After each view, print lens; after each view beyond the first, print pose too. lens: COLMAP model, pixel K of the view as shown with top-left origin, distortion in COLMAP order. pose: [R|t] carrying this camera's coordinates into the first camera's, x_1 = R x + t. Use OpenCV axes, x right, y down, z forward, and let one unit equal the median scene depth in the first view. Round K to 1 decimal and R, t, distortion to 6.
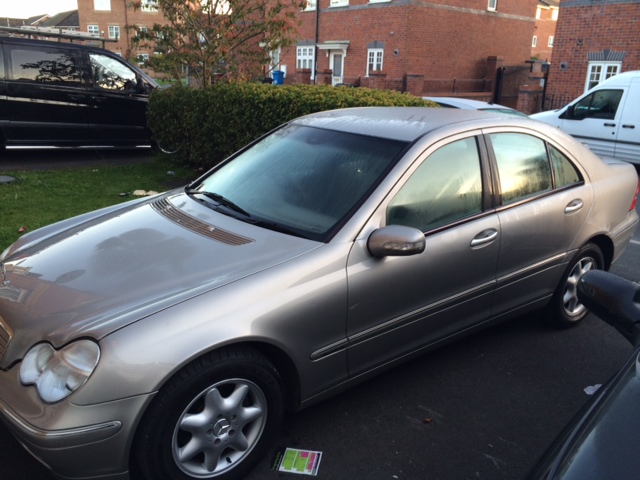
lens RADIAL K [[553.6, 0, 321.4], [0, 553.6, 238.9], [0, 0, 1]] dist [0.072383, -0.005351]
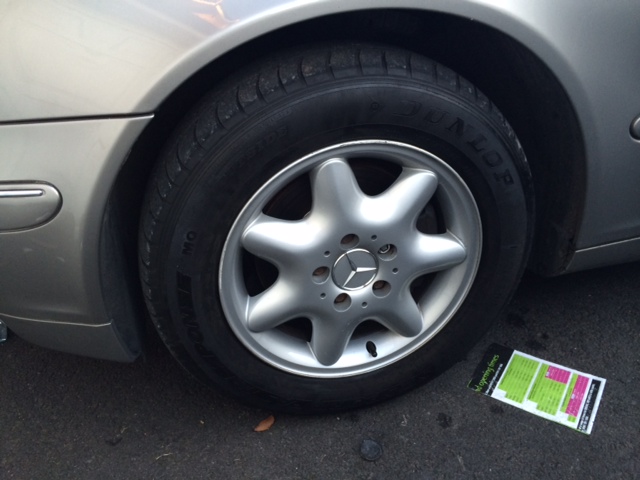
lens RADIAL K [[553.6, 0, 319.6], [0, 553.6, 239.7], [0, 0, 1]] dist [0.072383, -0.005351]
pose [[0.919918, 0.148155, -0.363045, -0.062733], [-0.067388, 0.971831, 0.225840, 0.224352], [0.386277, -0.183289, 0.903988, 0.625899]]
